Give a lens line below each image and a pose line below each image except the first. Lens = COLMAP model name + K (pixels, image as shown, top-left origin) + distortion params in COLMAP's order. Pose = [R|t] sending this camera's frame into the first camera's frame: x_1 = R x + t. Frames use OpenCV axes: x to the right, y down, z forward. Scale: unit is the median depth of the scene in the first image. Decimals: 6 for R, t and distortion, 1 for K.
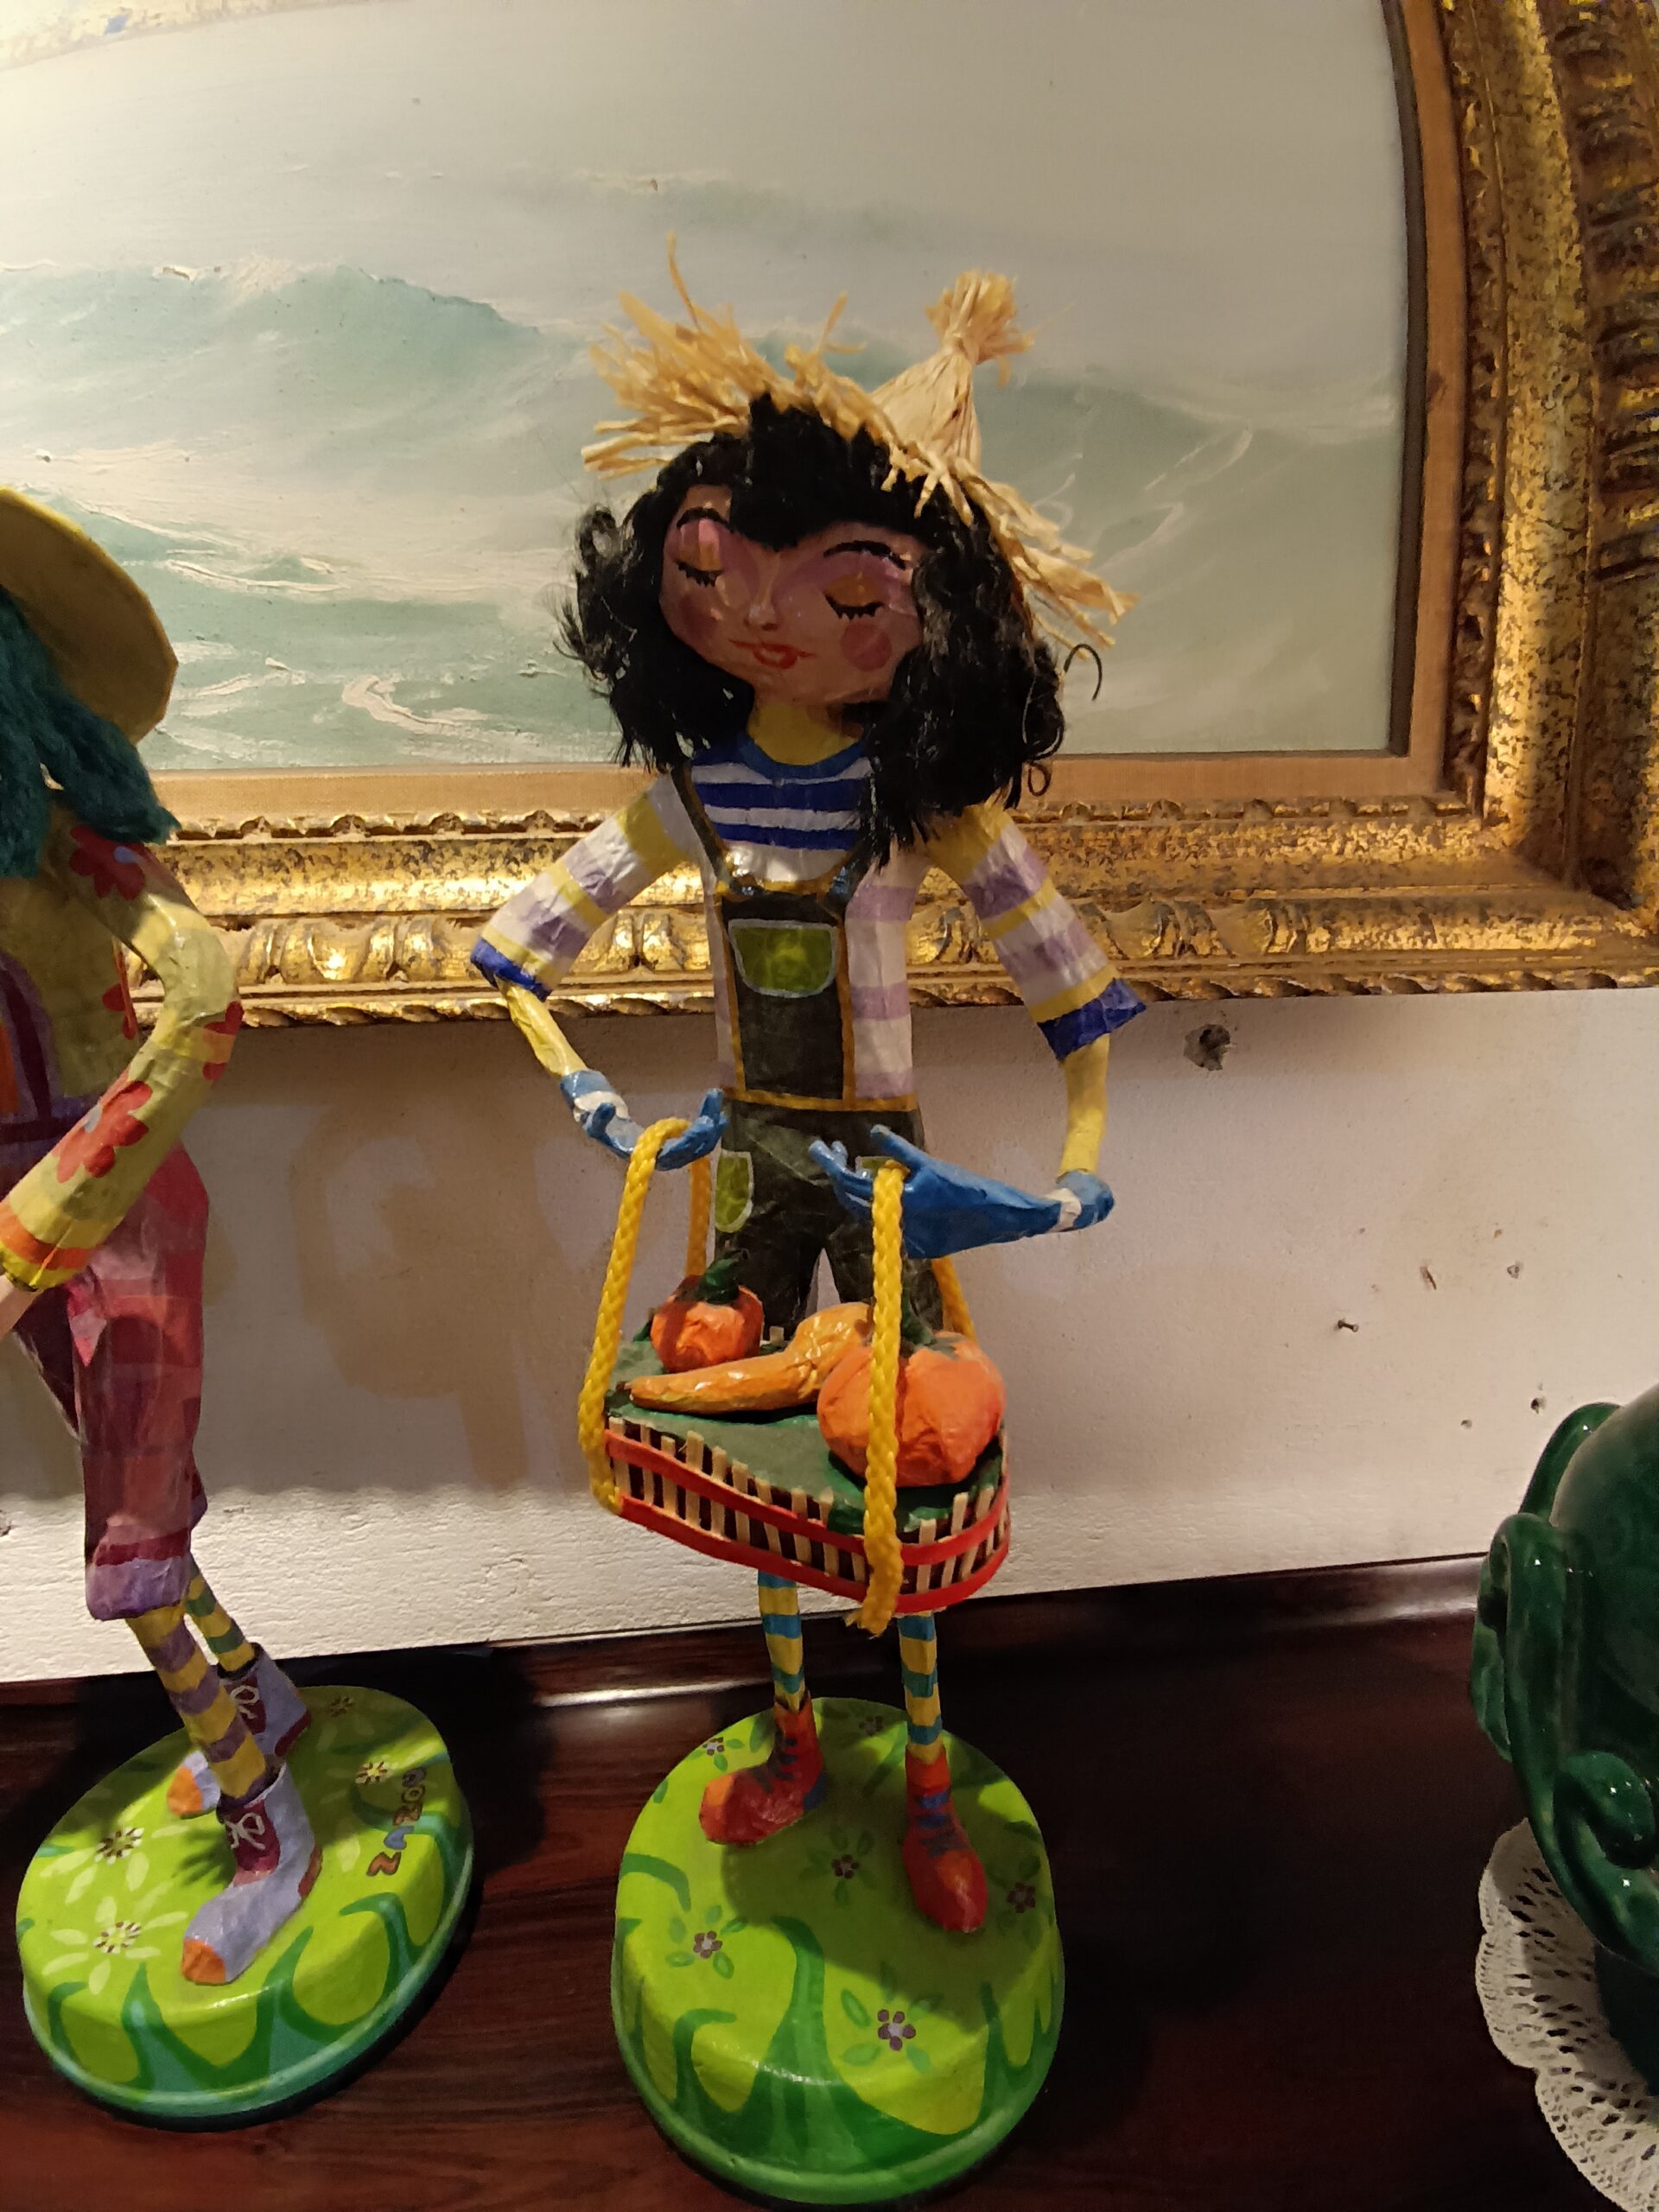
lens RADIAL K [[985.7, 0, 829.5], [0, 985.7, 1106.0], [0, 0, 1]] dist [0.001196, -0.011764]
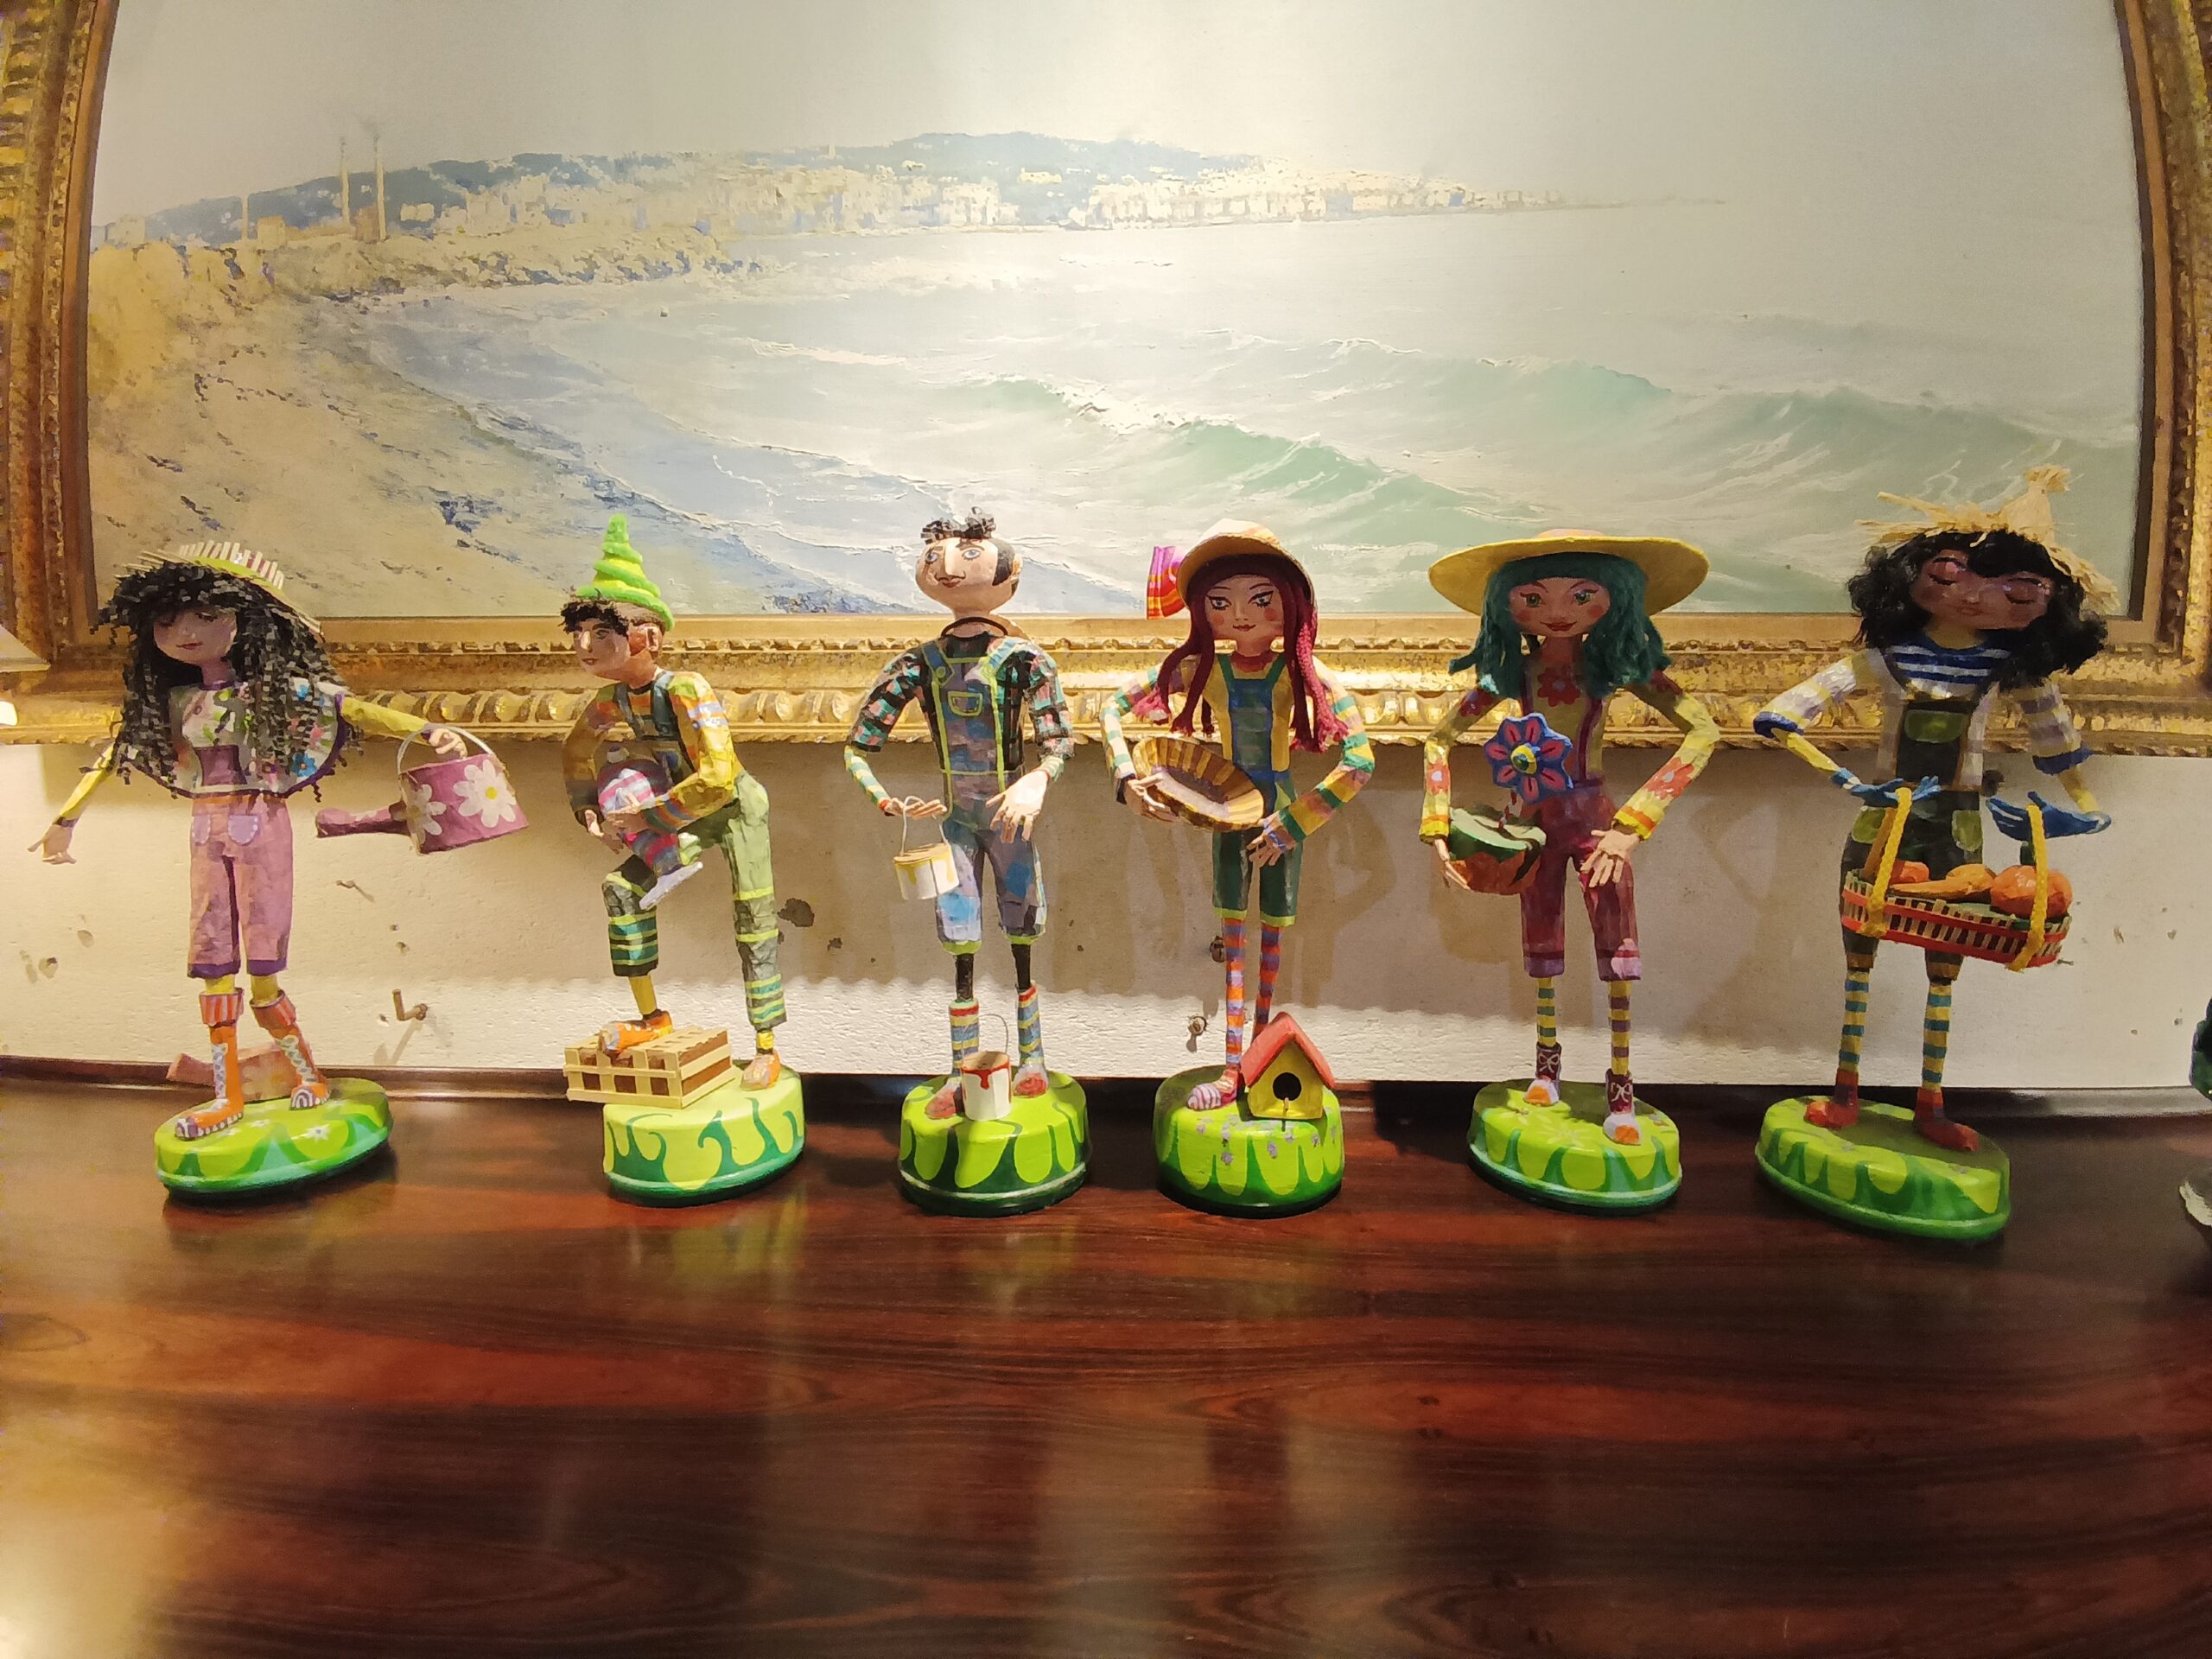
lens RADIAL K [[989.7, 0, 1108.7], [0, 989.7, 848.0], [0, 0, 1]] dist [0.000698, -0.008784]
pose [[0.989759, 0.053418, -0.132377, -1.417299], [-0.054201, 0.998527, -0.002318, 0.219349], [0.132058, 0.009470, 0.991197, -1.382943]]
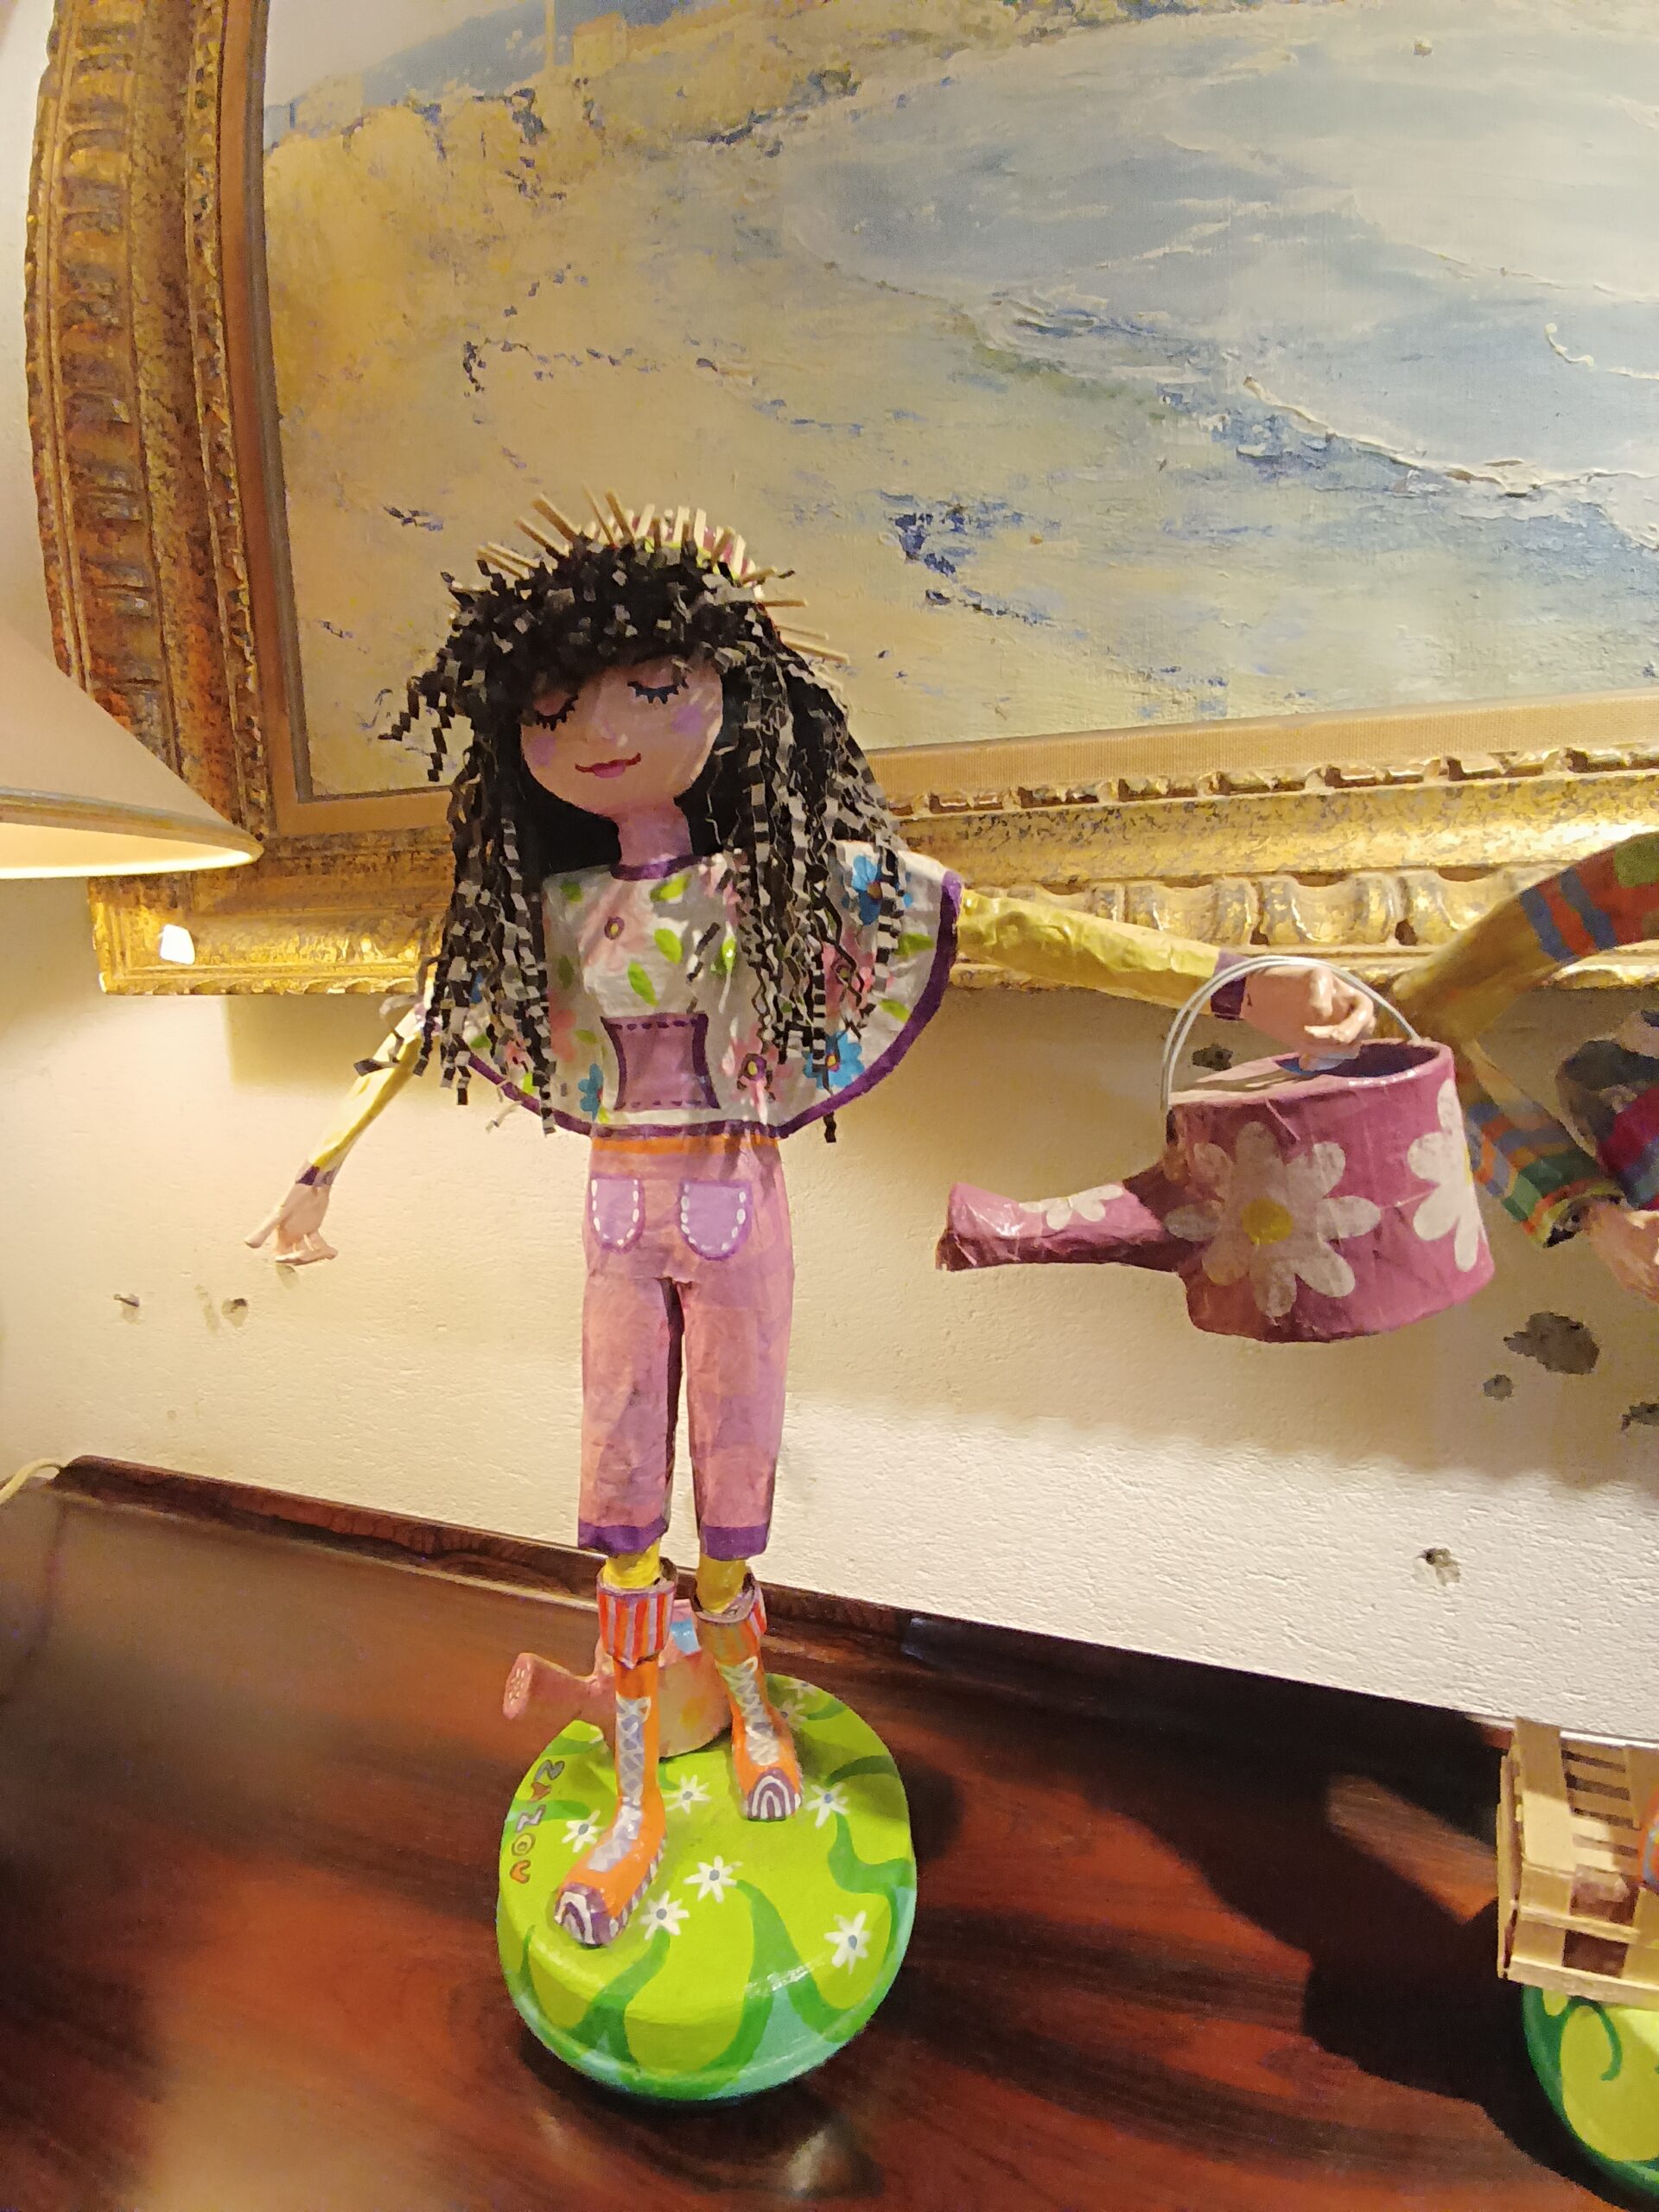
lens RADIAL K [[989.7, 0, 811.0], [0, 989.7, 1105.7], [0, 0, 1]] dist [0.000698, -0.008784]
pose [[0.917998, 0.081002, -0.388224, -3.214237], [-0.068617, 0.996596, 0.045687, 0.126058], [0.390603, -0.015301, 0.920432, -0.242907]]
